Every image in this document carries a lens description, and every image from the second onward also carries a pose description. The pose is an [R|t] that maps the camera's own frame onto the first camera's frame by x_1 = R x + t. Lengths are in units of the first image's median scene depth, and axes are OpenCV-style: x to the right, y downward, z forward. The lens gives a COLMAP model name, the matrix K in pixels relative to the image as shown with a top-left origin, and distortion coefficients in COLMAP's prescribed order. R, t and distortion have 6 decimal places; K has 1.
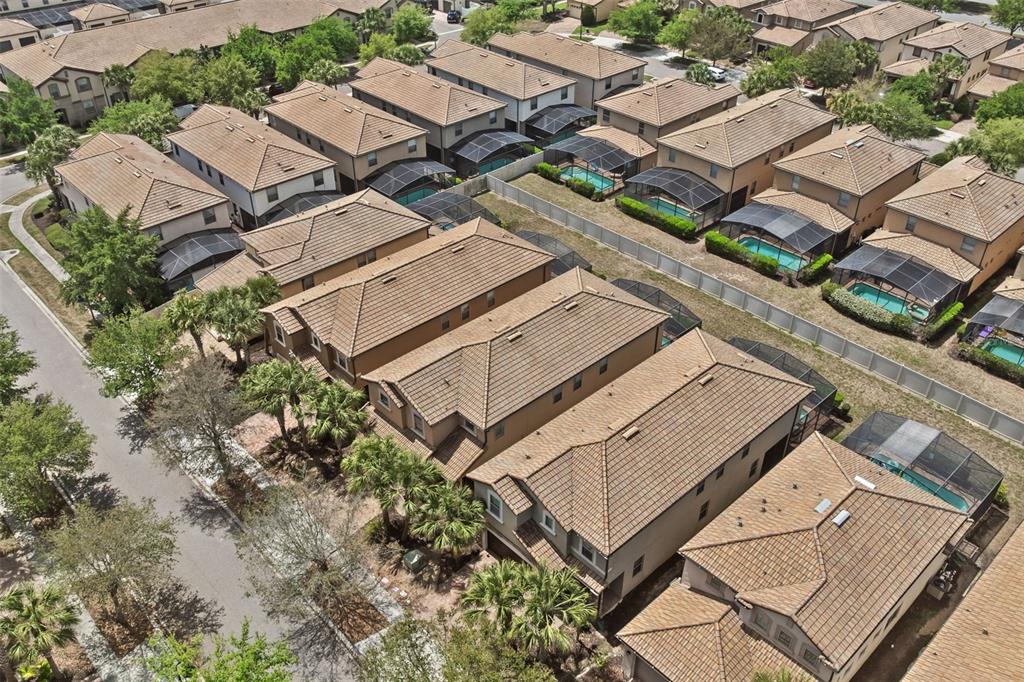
lens RADIAL K [[858.2, 0, 510.8], [0, 858.2, 343.9], [0, 0, 1]] dist [-0.011093, -0.014259]
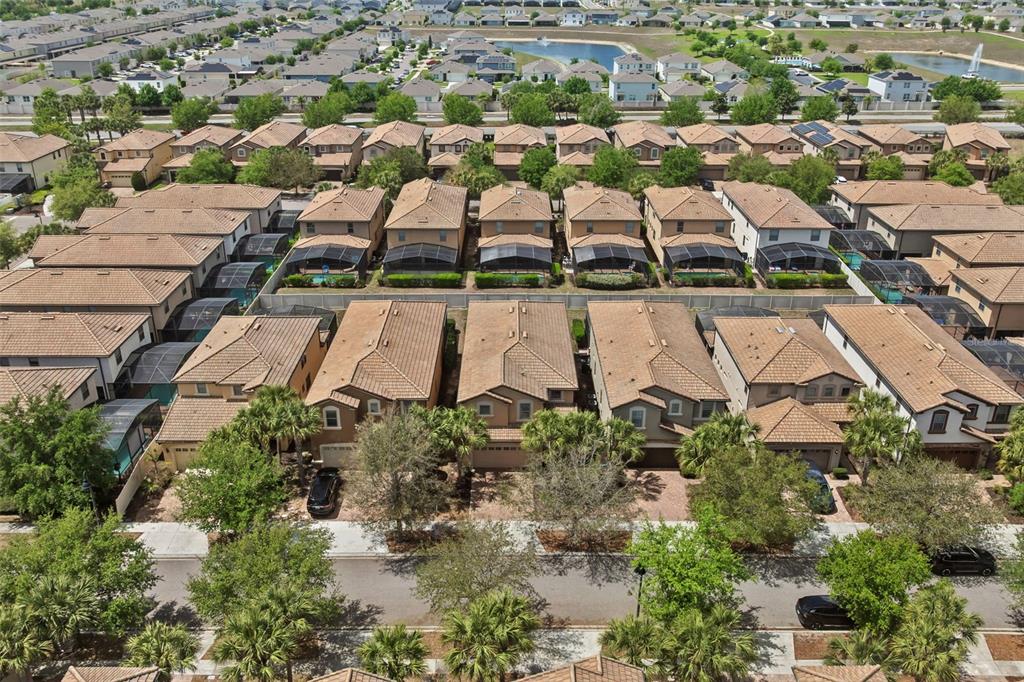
lens RADIAL K [[858.2, 0, 511.7], [0, 858.2, 336.5], [0, 0, 1]] dist [-0.011093, -0.014259]
pose [[0.683732, -0.296198, 0.666916, -0.511773], [0.424131, 0.905004, -0.032885, 0.016010], [-0.593821, 0.305344, 0.744407, 0.035950]]
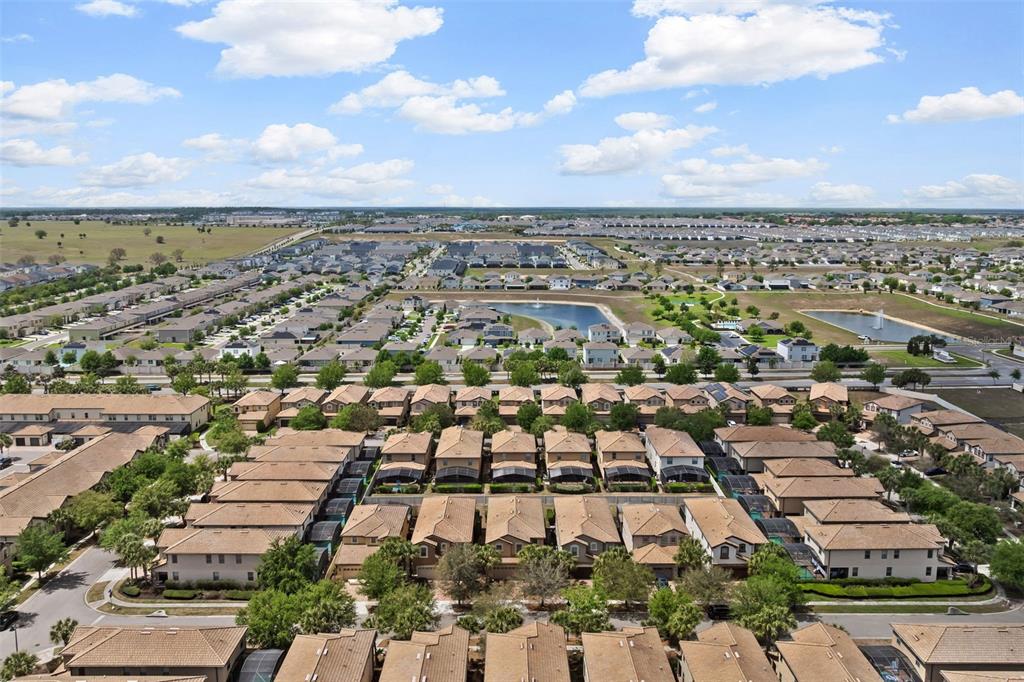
lens RADIAL K [[858.2, 0, 512.3], [0, 858.2, 341.9], [0, 0, 1]] dist [-0.011093, -0.014259]
pose [[0.681112, -0.118673, 0.722497, -1.032062], [0.428595, 0.864669, -0.262019, 0.122154], [-0.593626, 0.488123, 0.639799, -0.482518]]
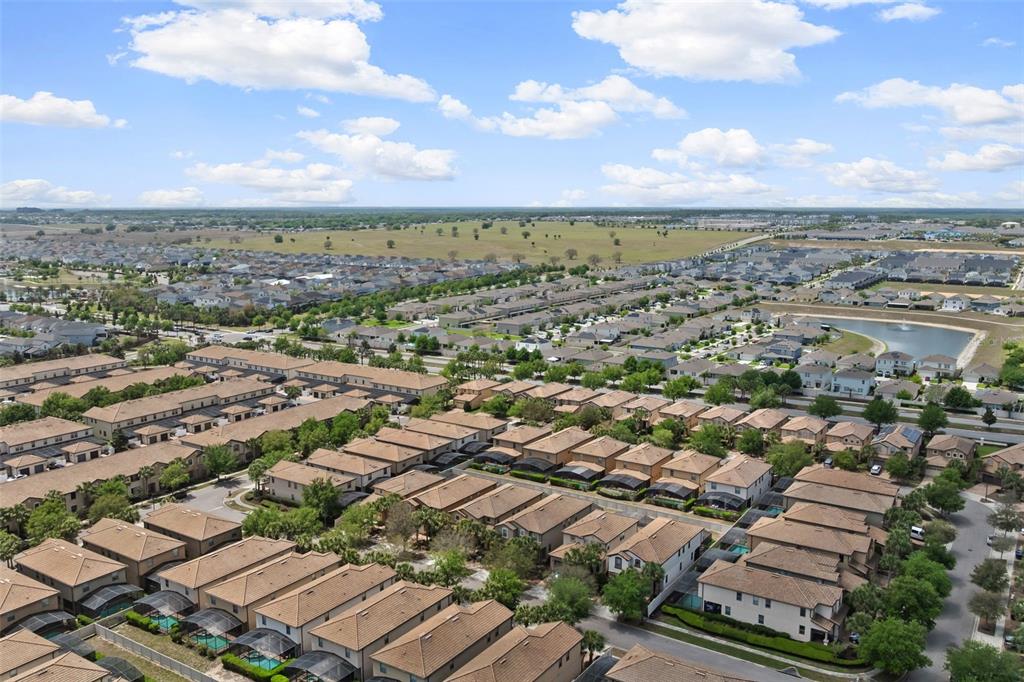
lens RADIAL K [[858.2, 0, 507.7], [0, 858.2, 337.5], [0, 0, 1]] dist [-0.011093, -0.014259]
pose [[0.974081, -0.038710, 0.222862, -0.356790], [0.135300, 0.889275, -0.436903, 0.481391], [-0.181273, 0.455732, 0.871463, -1.104491]]
